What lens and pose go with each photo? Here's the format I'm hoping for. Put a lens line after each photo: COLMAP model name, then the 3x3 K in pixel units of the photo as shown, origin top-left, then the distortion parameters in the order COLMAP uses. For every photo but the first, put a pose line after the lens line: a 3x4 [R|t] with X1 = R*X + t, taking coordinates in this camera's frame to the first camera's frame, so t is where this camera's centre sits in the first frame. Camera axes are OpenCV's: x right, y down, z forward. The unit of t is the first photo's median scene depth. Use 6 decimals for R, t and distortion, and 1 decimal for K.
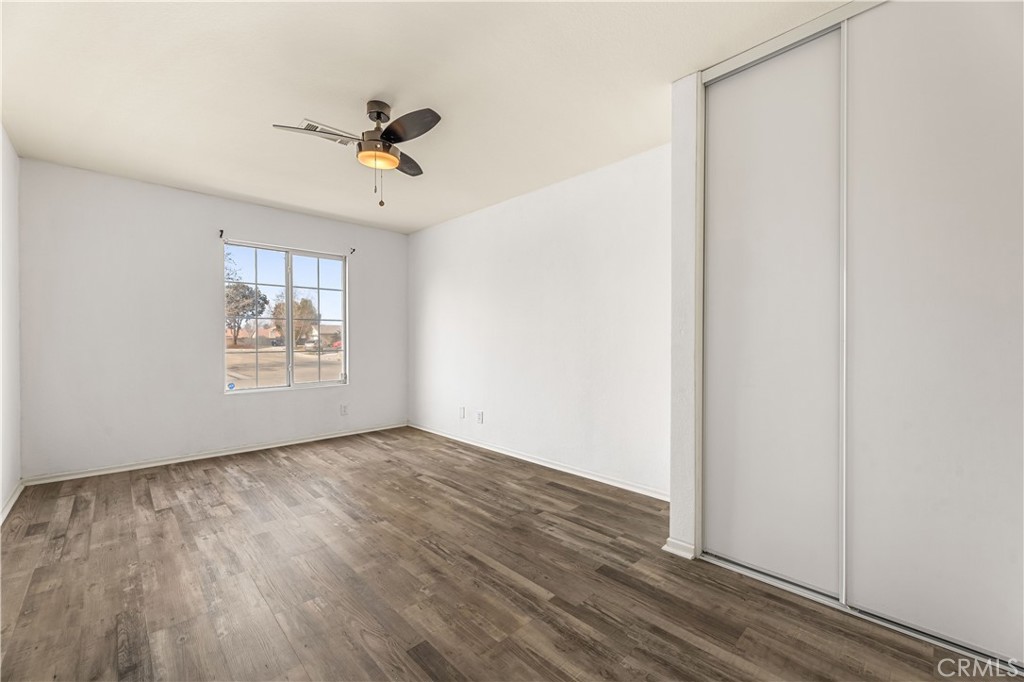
lens RADIAL K [[409.8, 0, 513.4], [0, 409.8, 342.6], [0, 0, 1]] dist [0.001920, 0.000186]
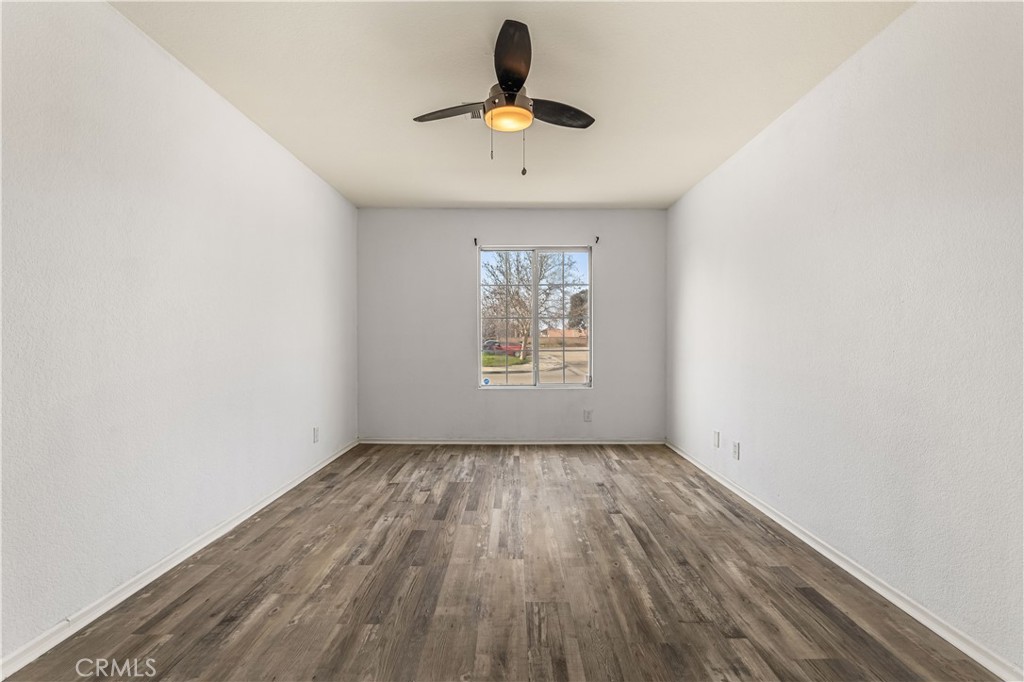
lens RADIAL K [[439.9, 0, 516.0], [0, 439.9, 338.7], [0, 0, 1]] dist [-0.001852, -0.000353]
pose [[0.725471, -0.001554, -0.688251, 0.231123], [-0.005475, 0.999953, -0.008028, 0.003494], [0.688231, 0.009593, 0.725428, 0.296545]]
